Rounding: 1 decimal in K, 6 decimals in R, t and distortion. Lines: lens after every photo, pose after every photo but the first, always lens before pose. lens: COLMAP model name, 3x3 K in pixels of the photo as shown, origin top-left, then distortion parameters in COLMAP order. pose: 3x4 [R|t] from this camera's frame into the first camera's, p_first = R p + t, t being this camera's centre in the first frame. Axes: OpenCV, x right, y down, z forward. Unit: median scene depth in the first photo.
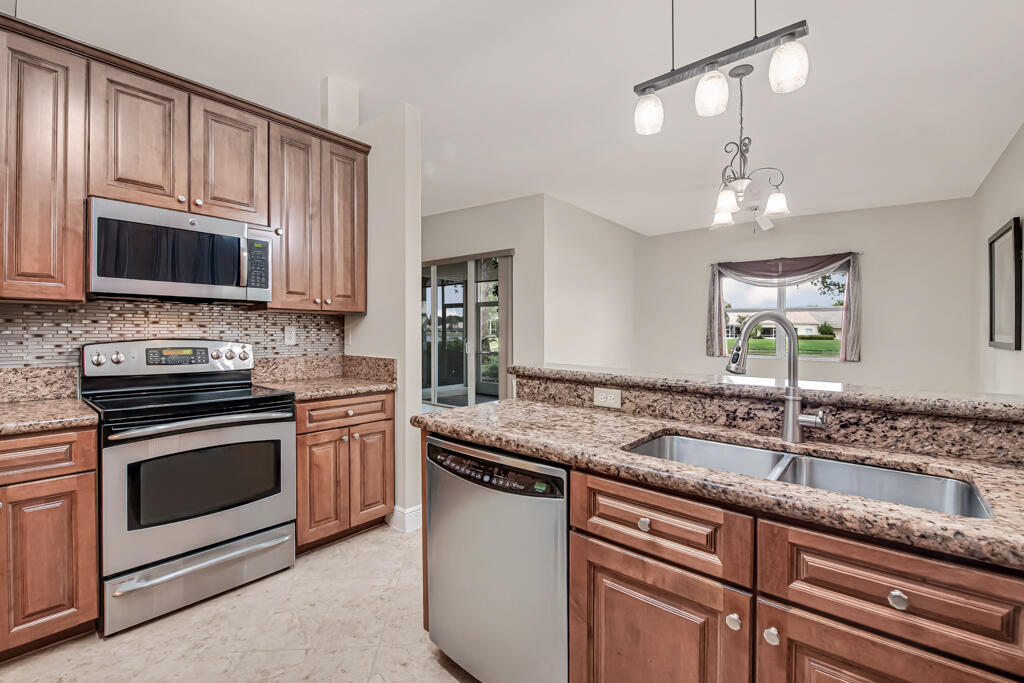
lens RADIAL K [[439.4, 0, 499.1], [0, 439.4, 339.8], [0, 0, 1]] dist [-0.001484, -0.006930]
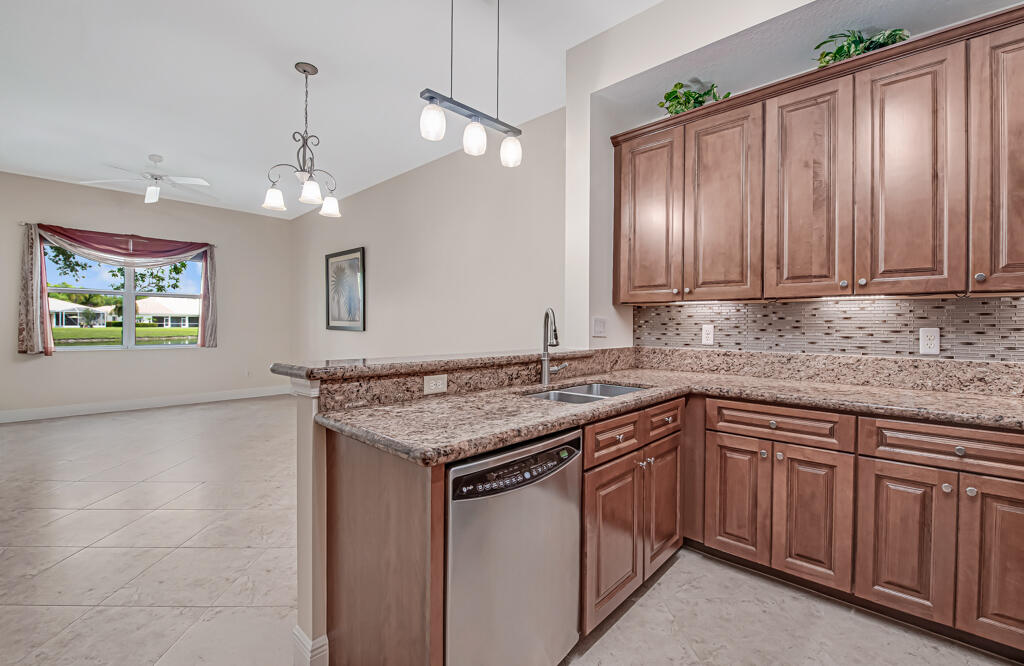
lens RADIAL K [[435.4, 0, 512.2], [0, 435.4, 326.2], [0, 0, 1]] dist [-0.014286, 0.000029]
pose [[0.043585, -0.015662, 0.998927, -0.671112], [0.014820, 0.999777, 0.015029, -0.013802], [-0.998940, 0.014150, 0.043807, 0.689508]]
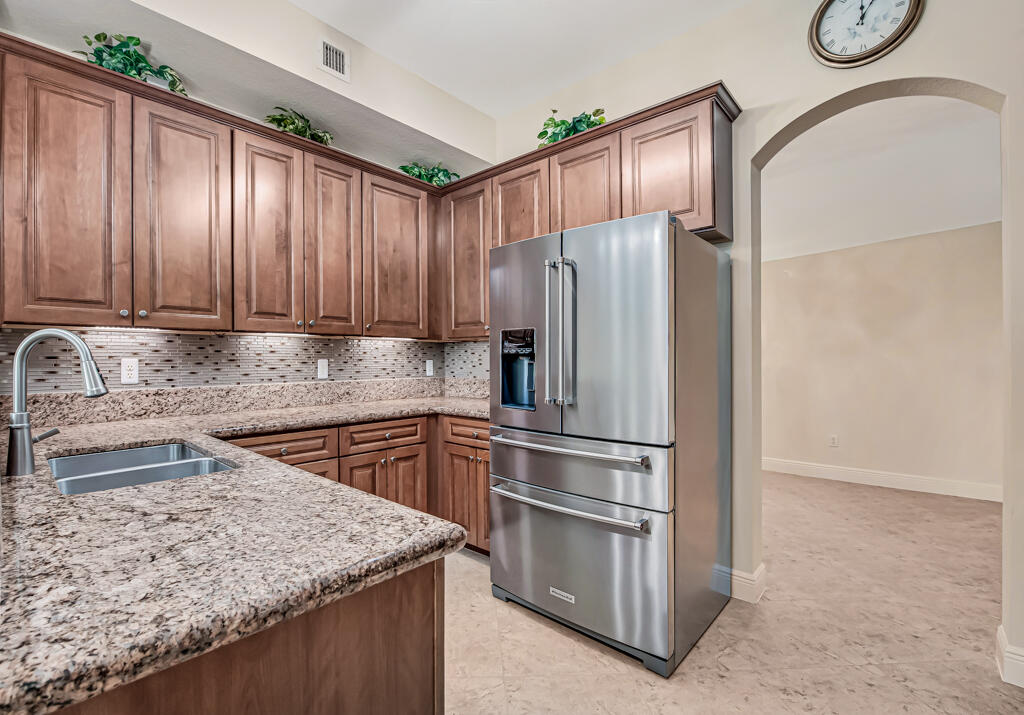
lens RADIAL K [[464.9, 0, 489.6], [0, 464.9, 354.8], [0, 0, 1]] dist [-0.009568, -0.000891]
pose [[-0.999102, -0.008320, 0.041533, -0.197483], [-0.007768, 0.999879, 0.013442, -0.019487], [-0.041640, 0.013107, -0.999047, 1.251708]]
